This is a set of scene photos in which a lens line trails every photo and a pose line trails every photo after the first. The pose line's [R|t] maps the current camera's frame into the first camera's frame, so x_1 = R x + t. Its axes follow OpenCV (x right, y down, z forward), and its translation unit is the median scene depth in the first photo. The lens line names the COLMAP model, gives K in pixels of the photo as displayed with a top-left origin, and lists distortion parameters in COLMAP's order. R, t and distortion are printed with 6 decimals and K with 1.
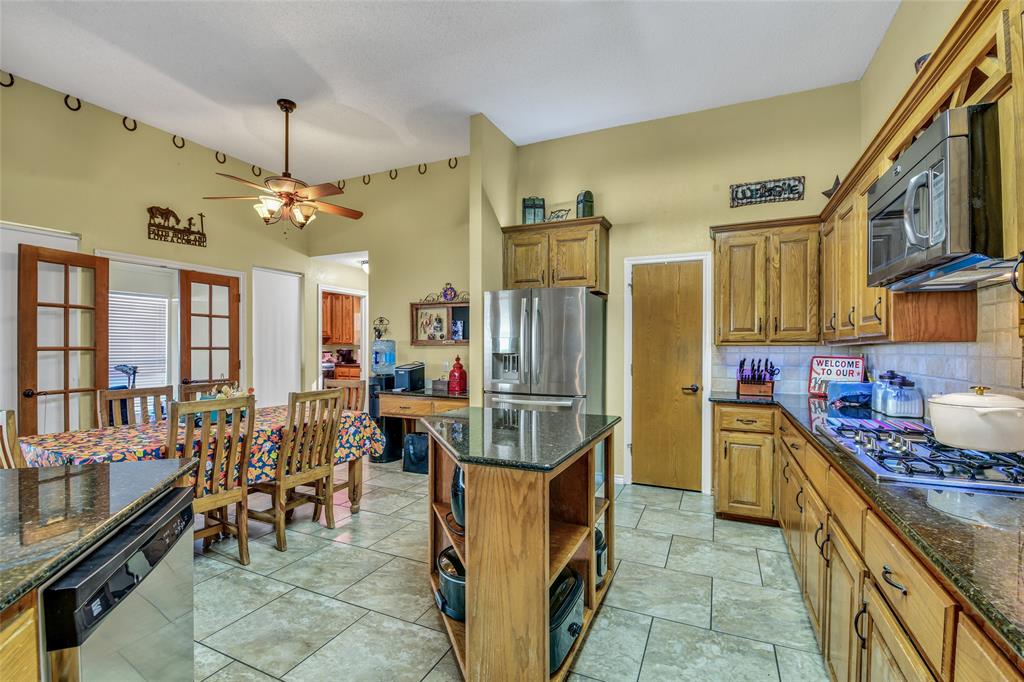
lens RADIAL K [[445.7, 0, 515.7], [0, 445.7, 347.8], [0, 0, 1]] dist [0.001126, -0.008637]
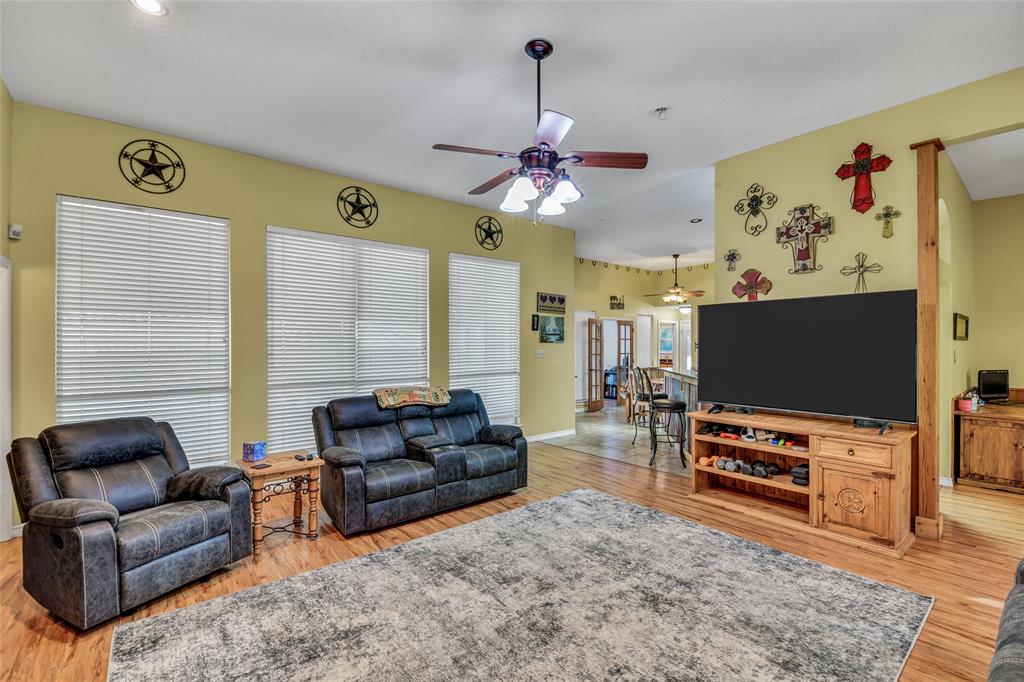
lens RADIAL K [[445.7, 0, 515.7], [0, 445.7, 347.8], [0, 0, 1]] dist [0.001126, -0.008637]
pose [[0.900248, -0.005412, -0.435344, -0.202844], [0.007331, 0.999969, 0.002728, -0.038817], [0.435316, -0.005647, 0.900260, -1.378860]]
